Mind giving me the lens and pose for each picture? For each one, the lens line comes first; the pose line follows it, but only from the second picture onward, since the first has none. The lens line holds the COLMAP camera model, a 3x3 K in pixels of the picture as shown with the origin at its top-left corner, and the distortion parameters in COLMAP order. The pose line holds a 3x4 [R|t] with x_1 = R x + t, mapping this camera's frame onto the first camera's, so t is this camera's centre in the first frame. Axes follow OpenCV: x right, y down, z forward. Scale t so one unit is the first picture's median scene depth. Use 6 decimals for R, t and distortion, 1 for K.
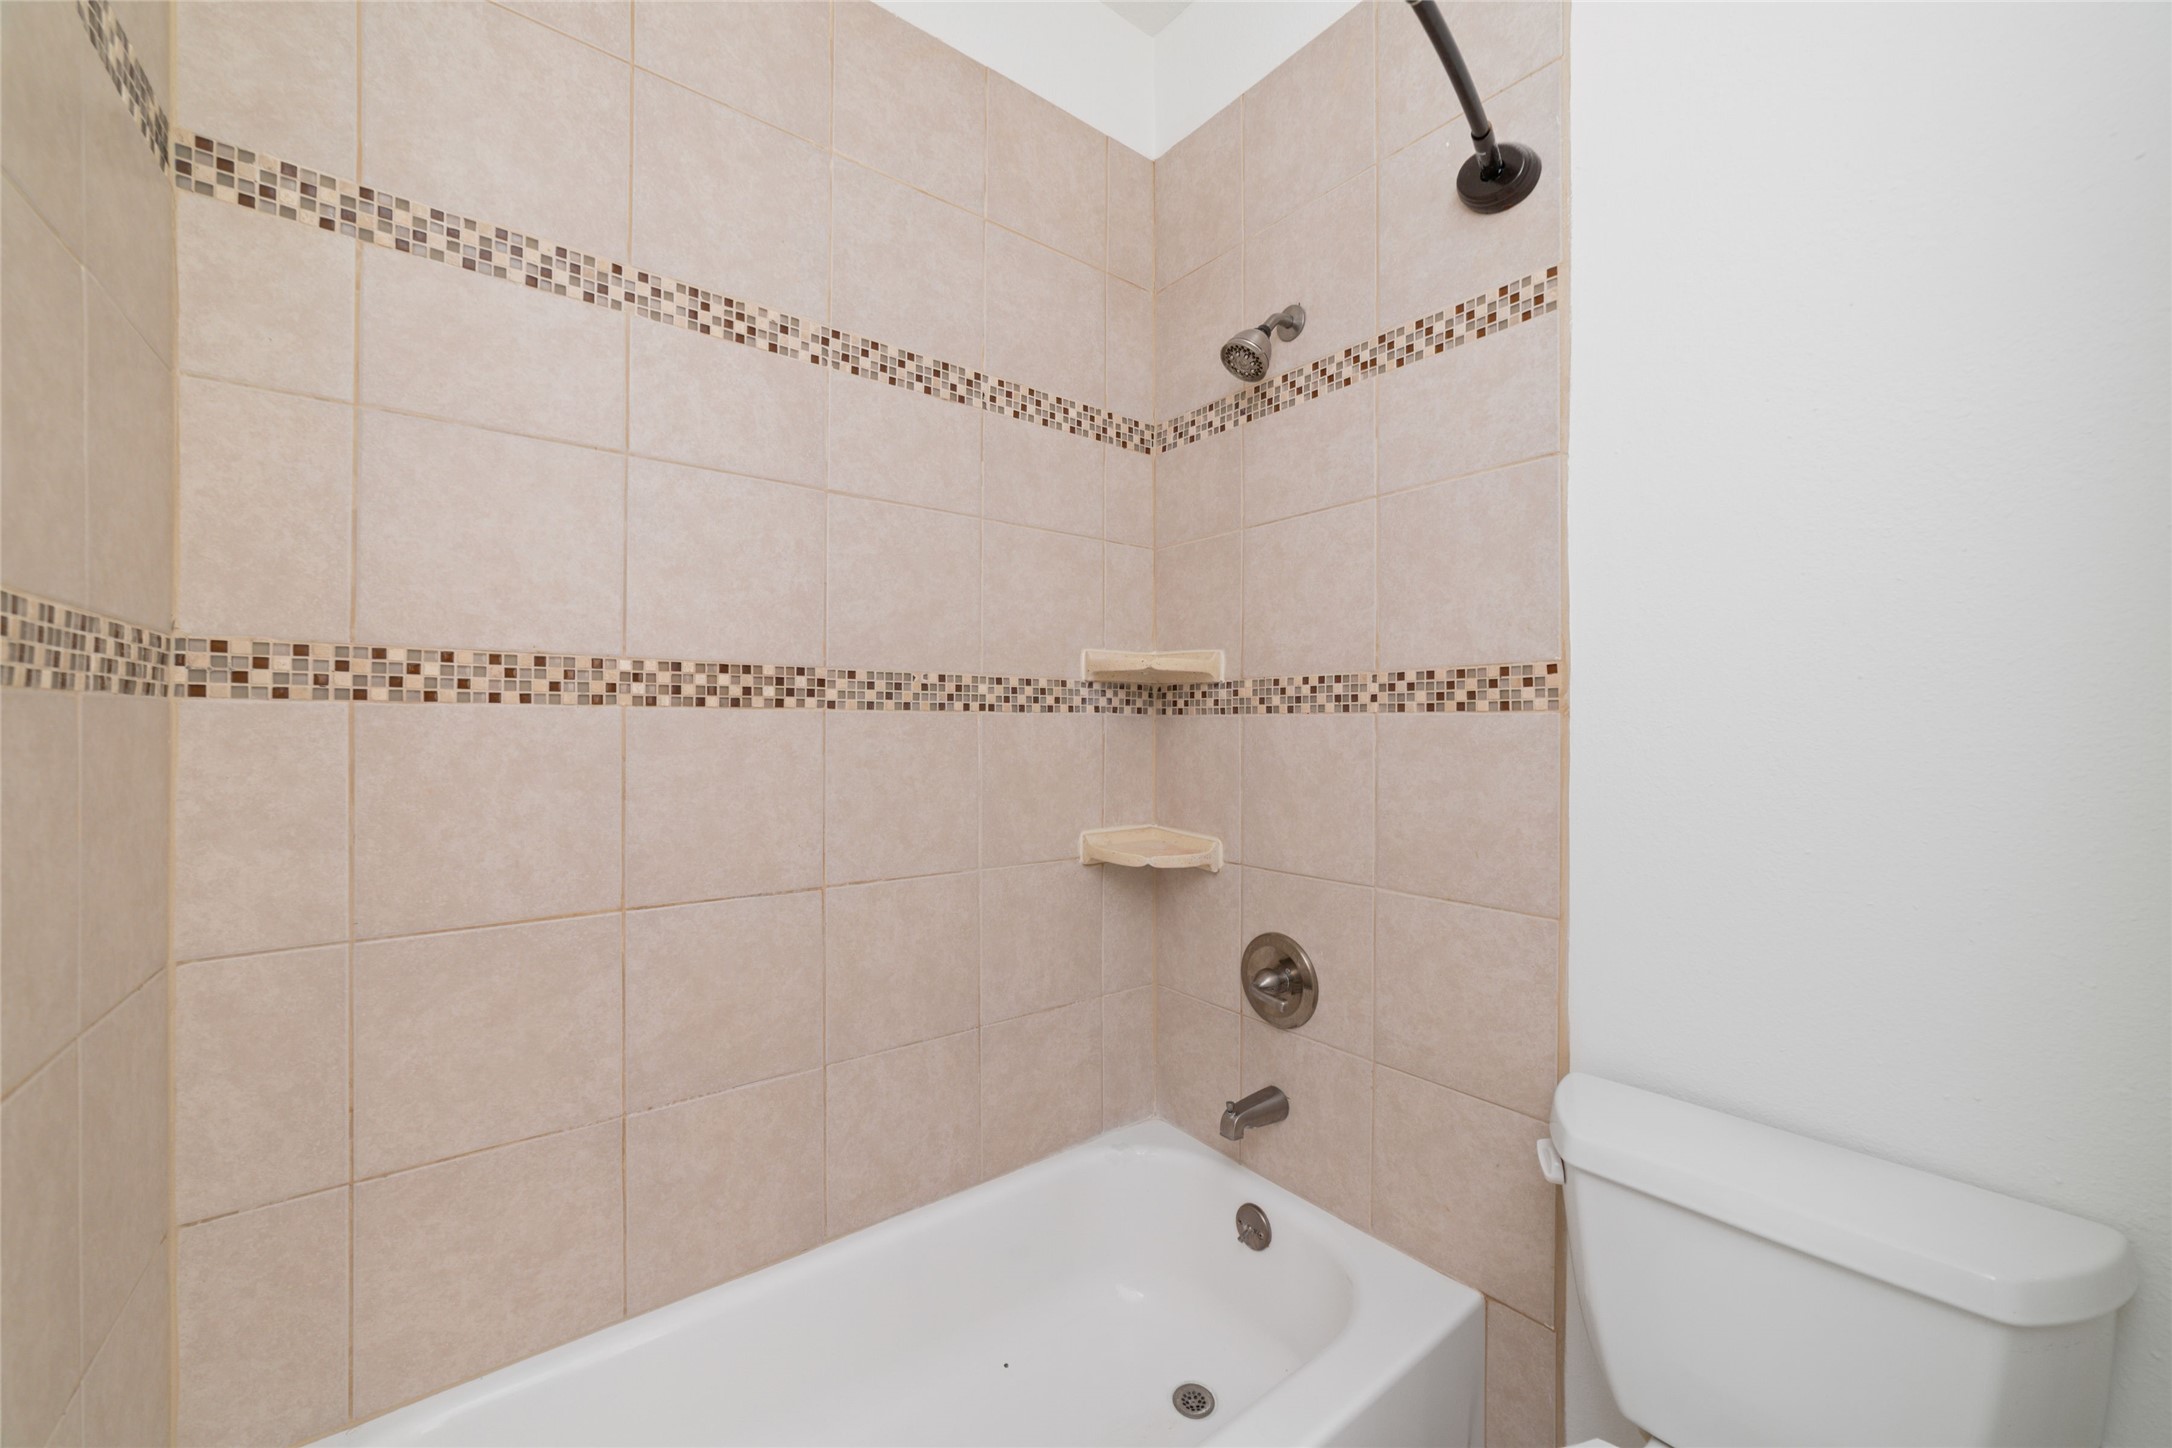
lens RADIAL K [[831.1, 0, 1090.4], [0, 831.1, 726.6], [0, 0, 1]] dist [-0.026517, 0.008201]
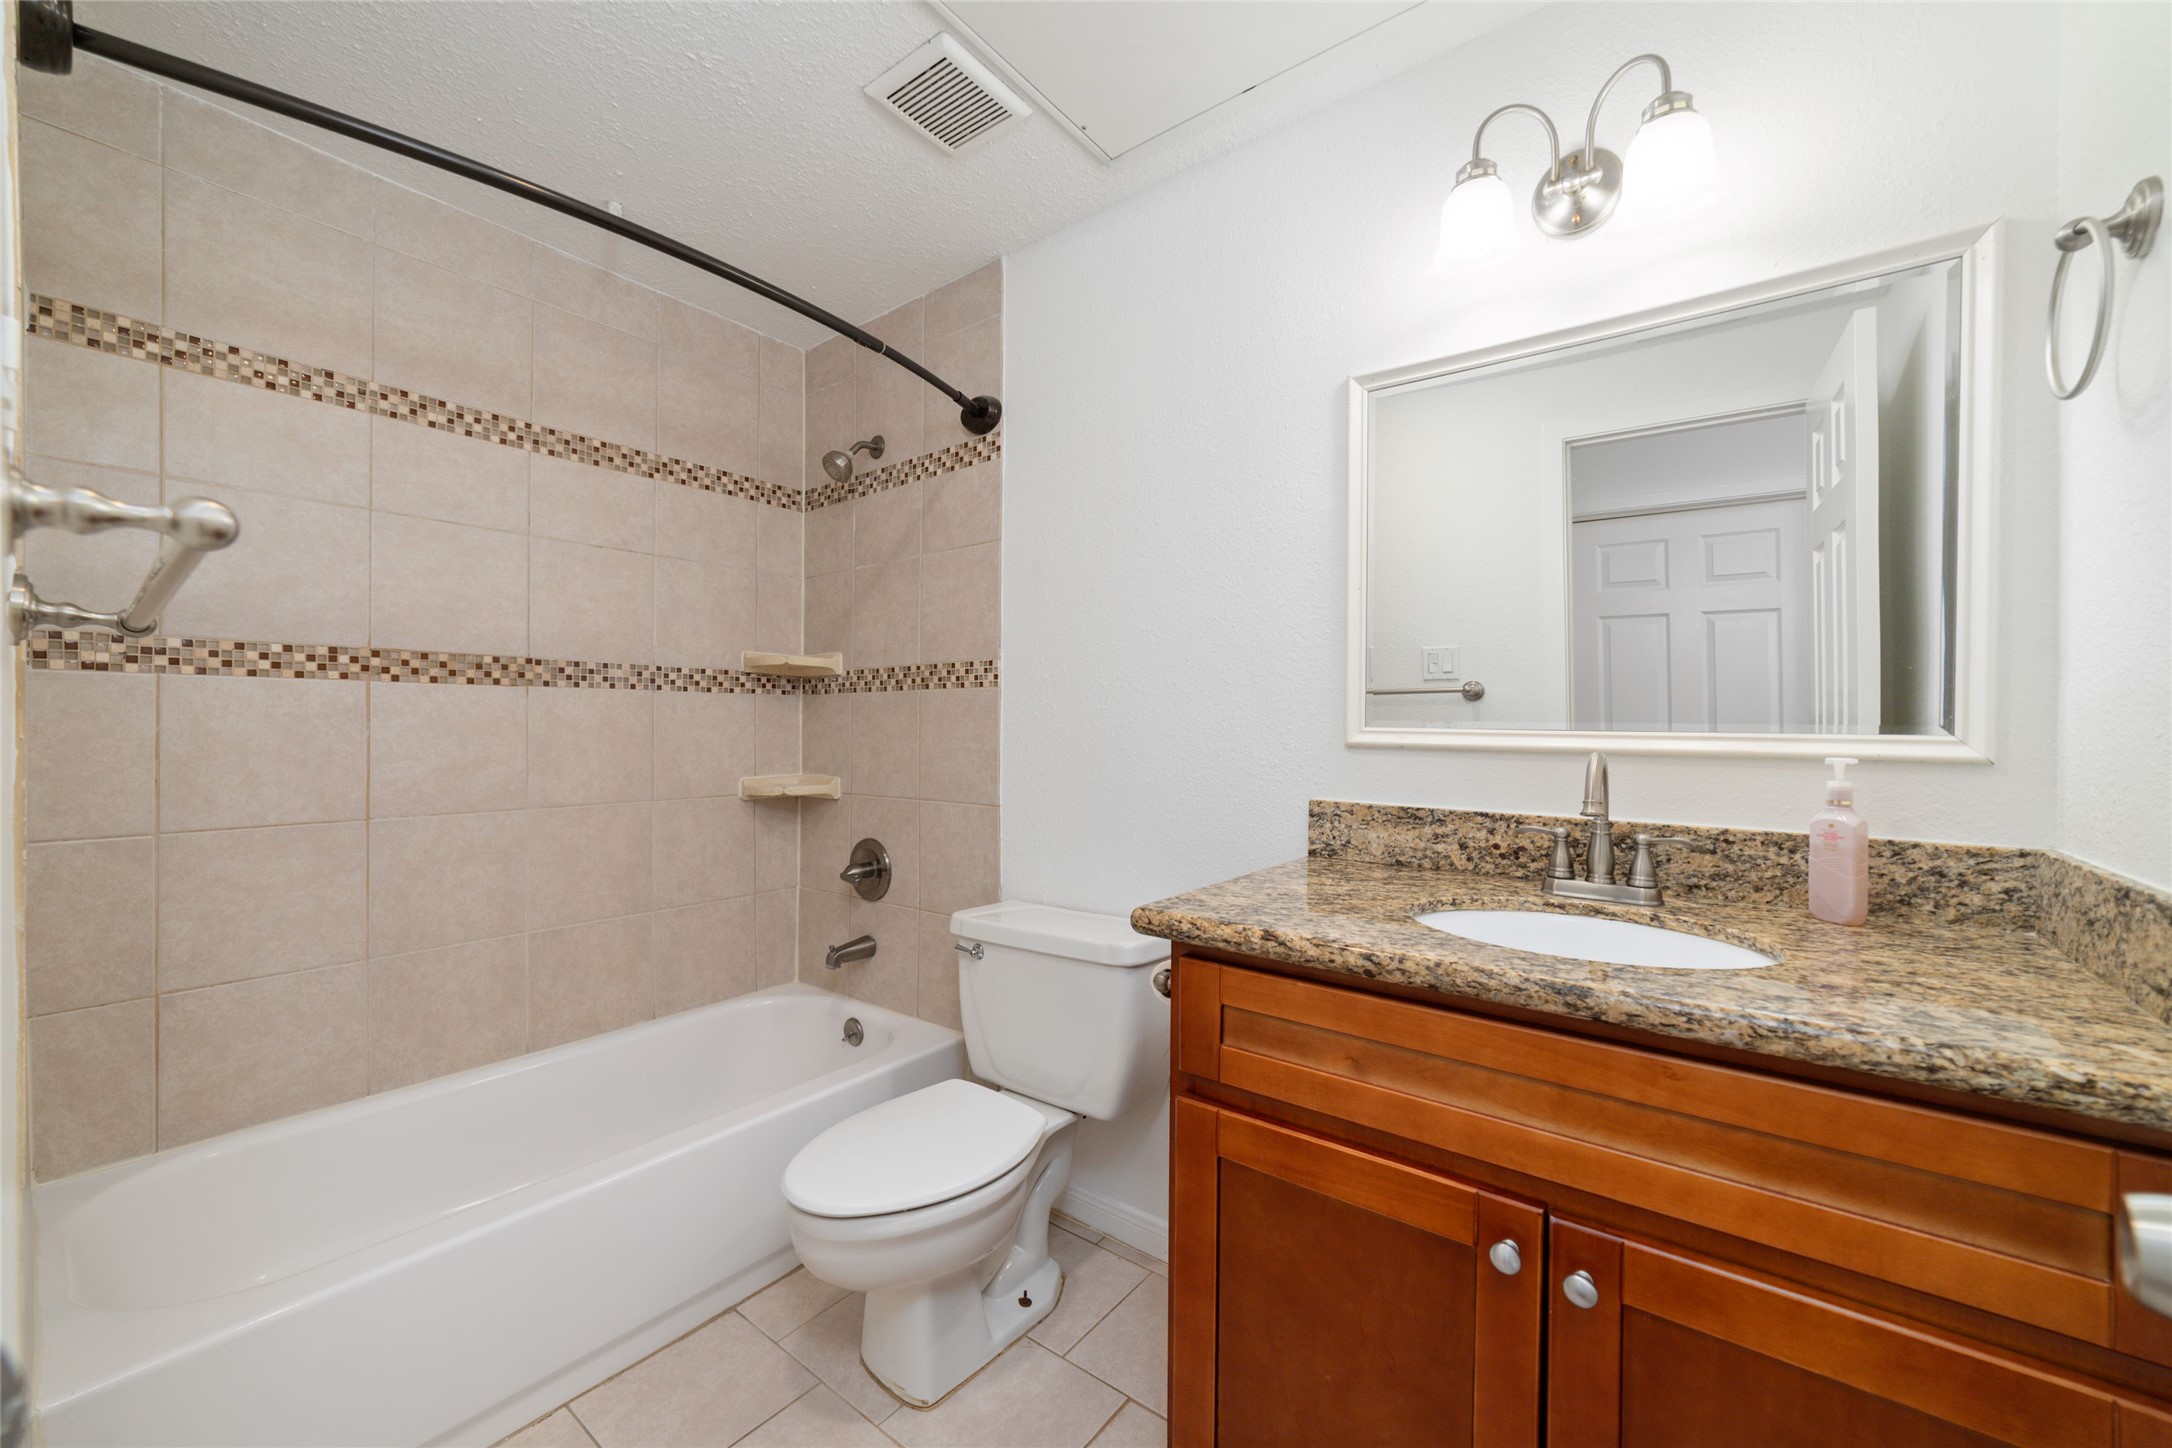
lens RADIAL K [[843.2, 0, 1087.5], [0, 843.2, 730.4], [0, 0, 1]] dist [-0.012337, 0.000234]
pose [[0.798494, -0.015602, 0.601801, -0.408842], [0.001530, 0.999713, 0.023888, 0.012844], [-0.602001, -0.018153, 0.798289, -0.524640]]
